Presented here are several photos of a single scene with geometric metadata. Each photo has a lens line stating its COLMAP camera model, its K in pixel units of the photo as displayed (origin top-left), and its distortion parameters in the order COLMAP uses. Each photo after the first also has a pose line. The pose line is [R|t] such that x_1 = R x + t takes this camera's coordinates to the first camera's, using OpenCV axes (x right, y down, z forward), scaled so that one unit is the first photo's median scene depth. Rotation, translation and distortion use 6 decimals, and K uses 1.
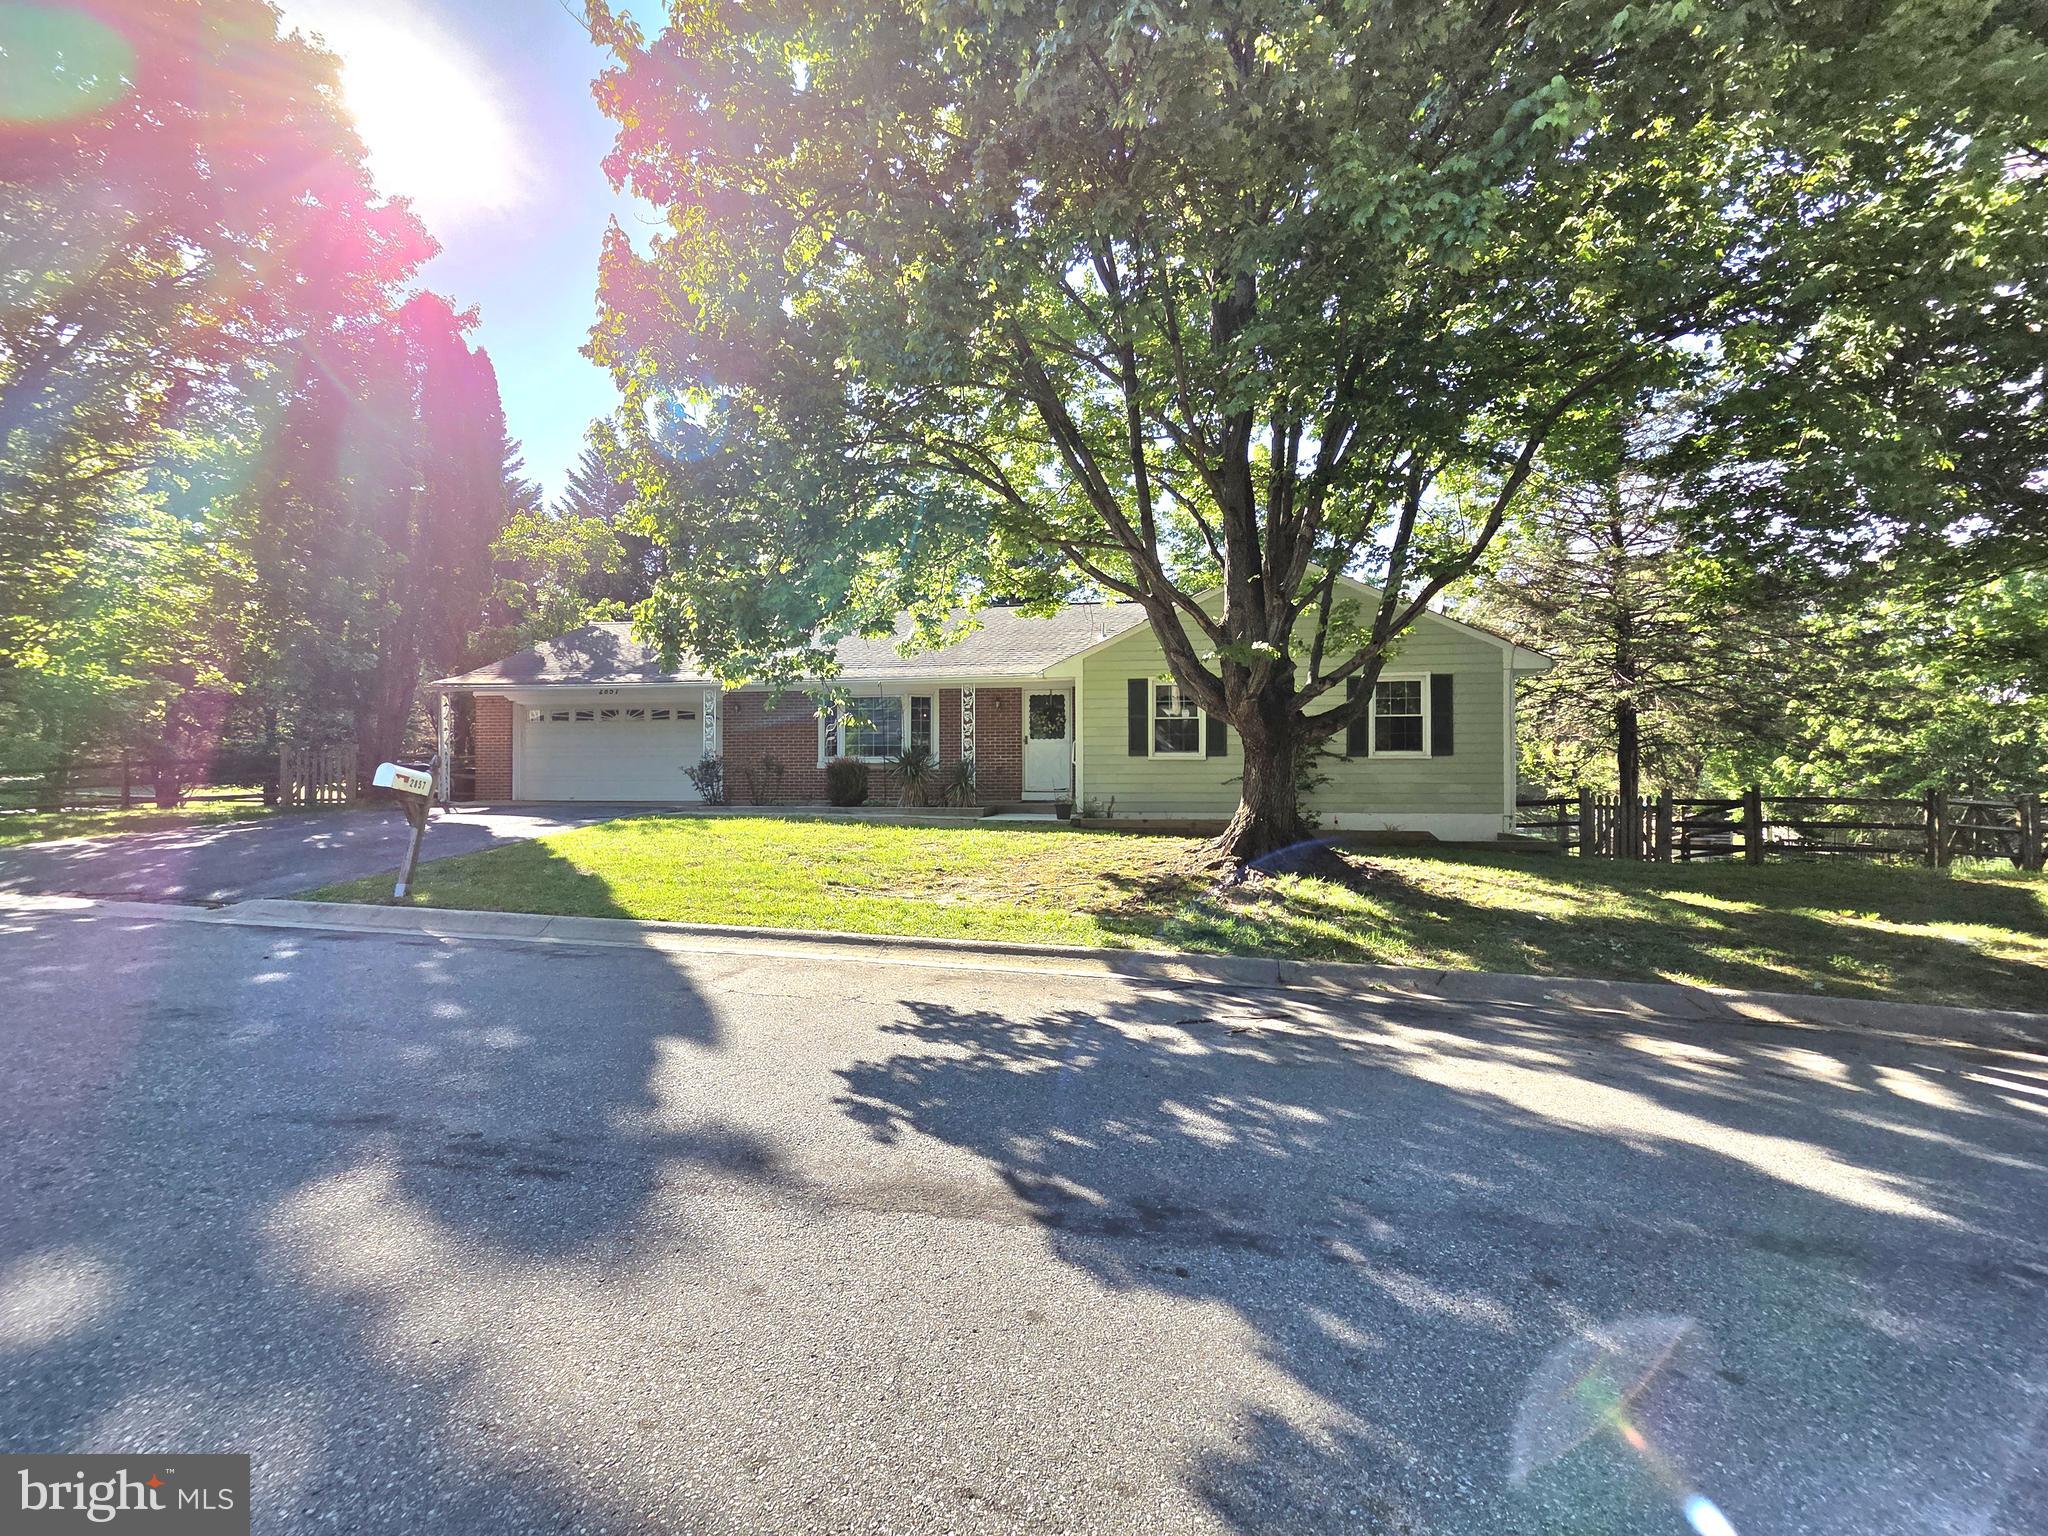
lens RADIAL K [[815.2, 0, 1022.4], [0, 815.2, 775.3], [0, 0, 1]] dist [0.003405, 0.000219]
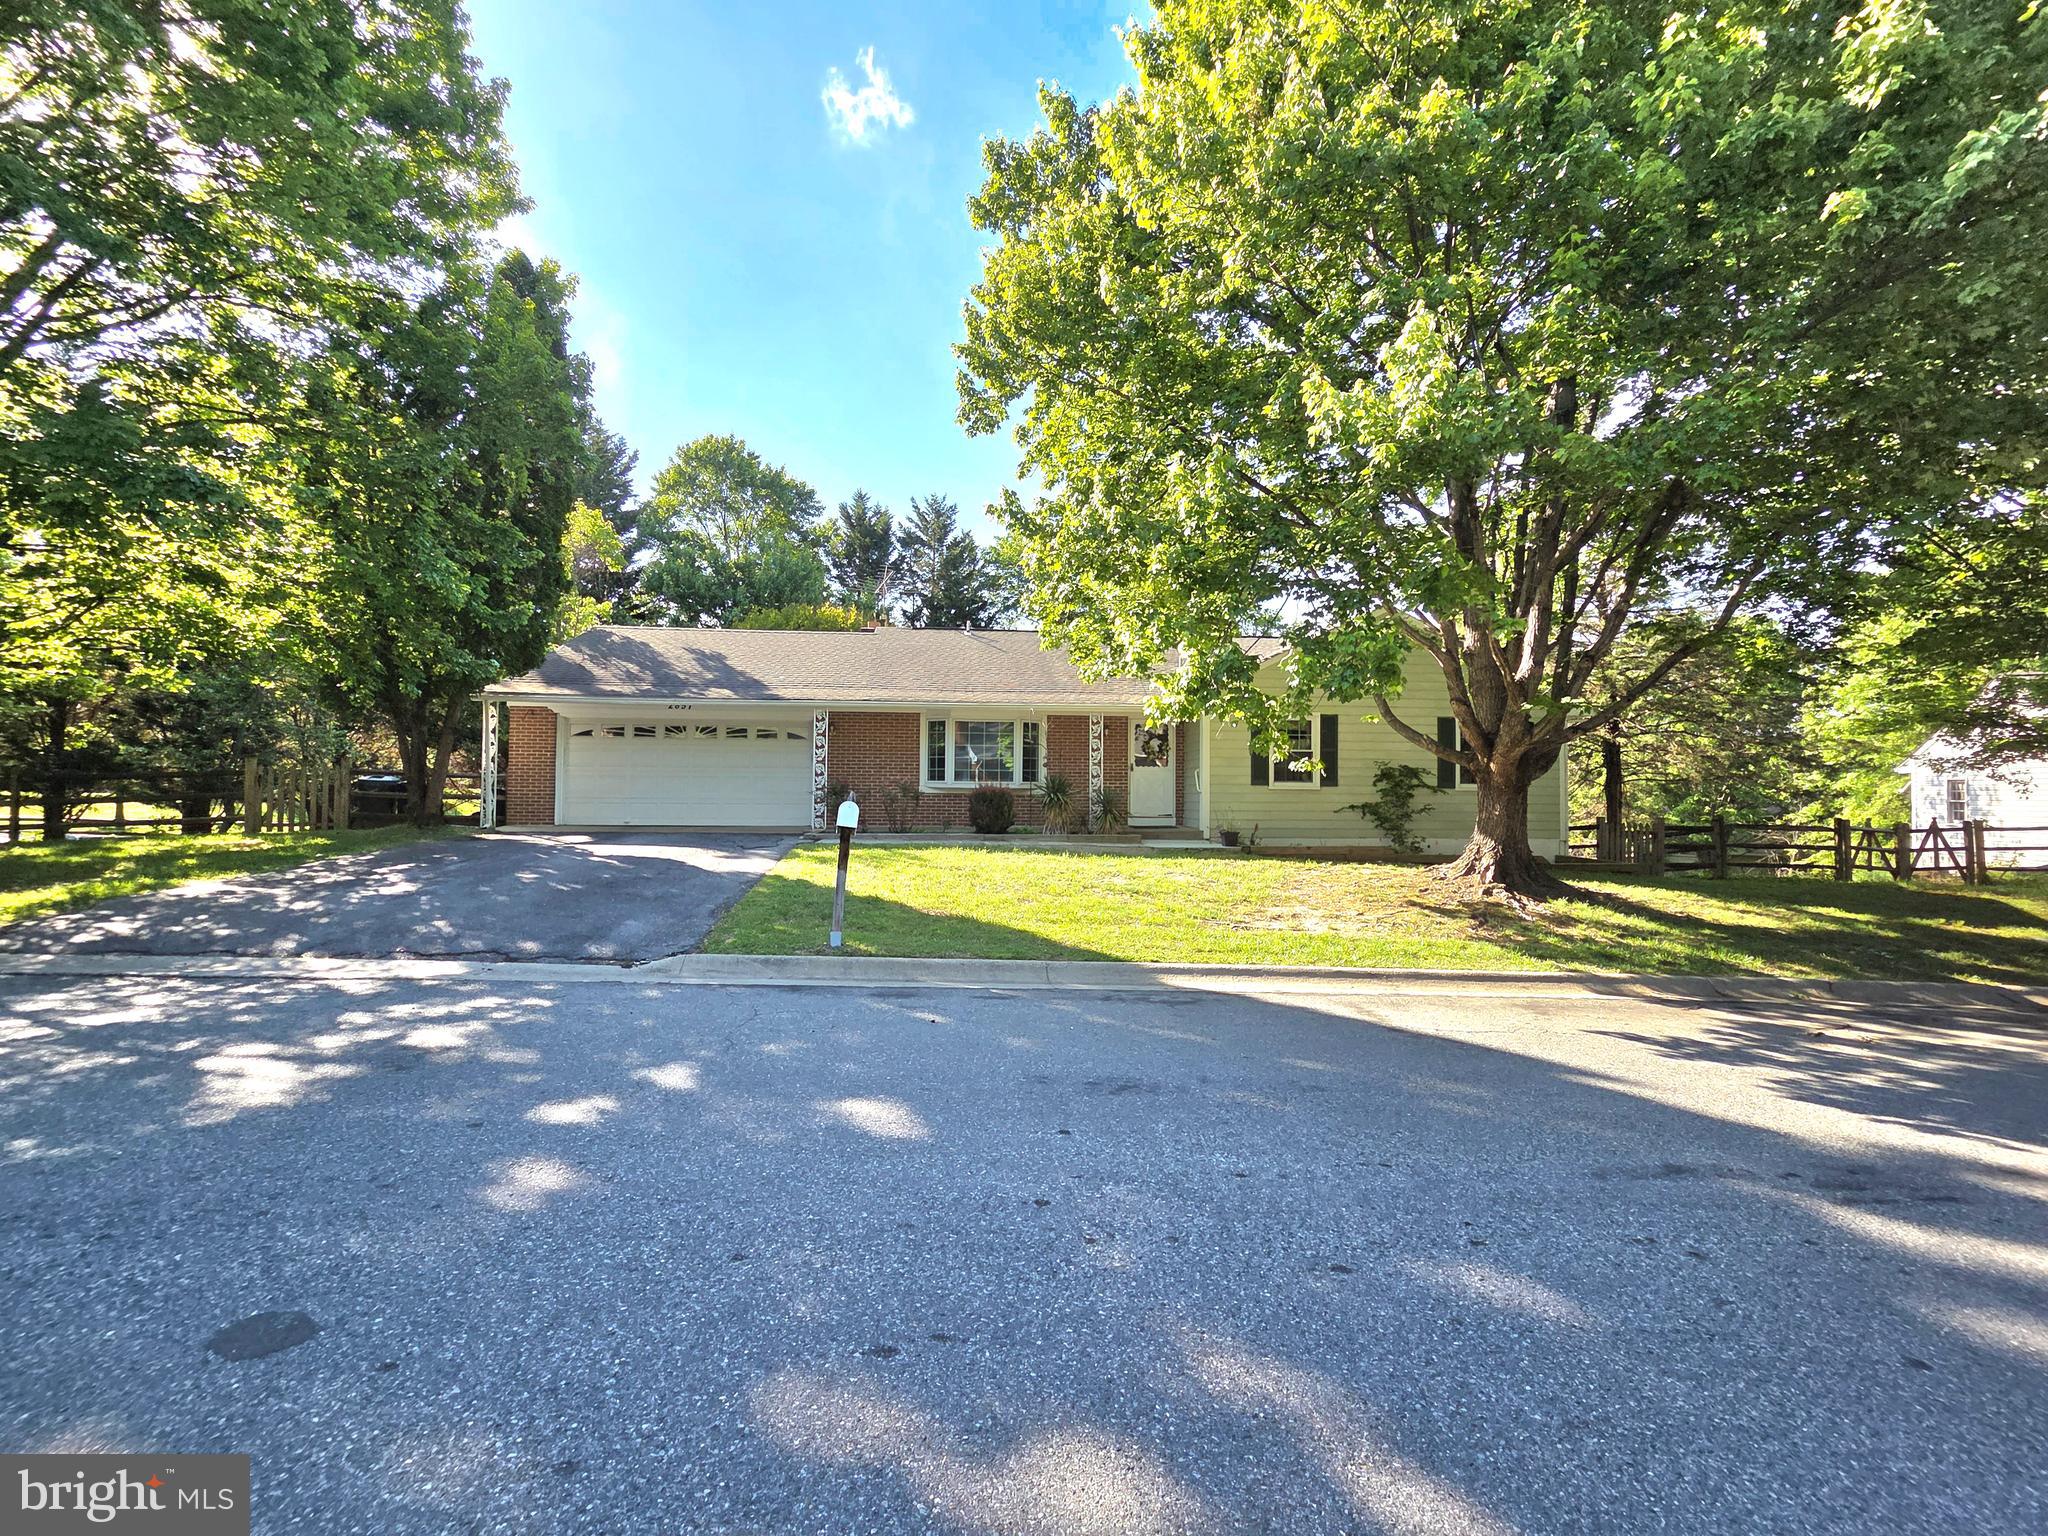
lens RADIAL K [[815.2, 0, 1025.6], [0, 815.2, 766.1], [0, 0, 1]] dist [0.003405, 0.000219]
pose [[0.973656, 0.015219, 0.227516, -0.890401], [-0.009199, 0.999580, -0.027494, -0.036164], [-0.227838, 0.024677, 0.973386, 0.059681]]
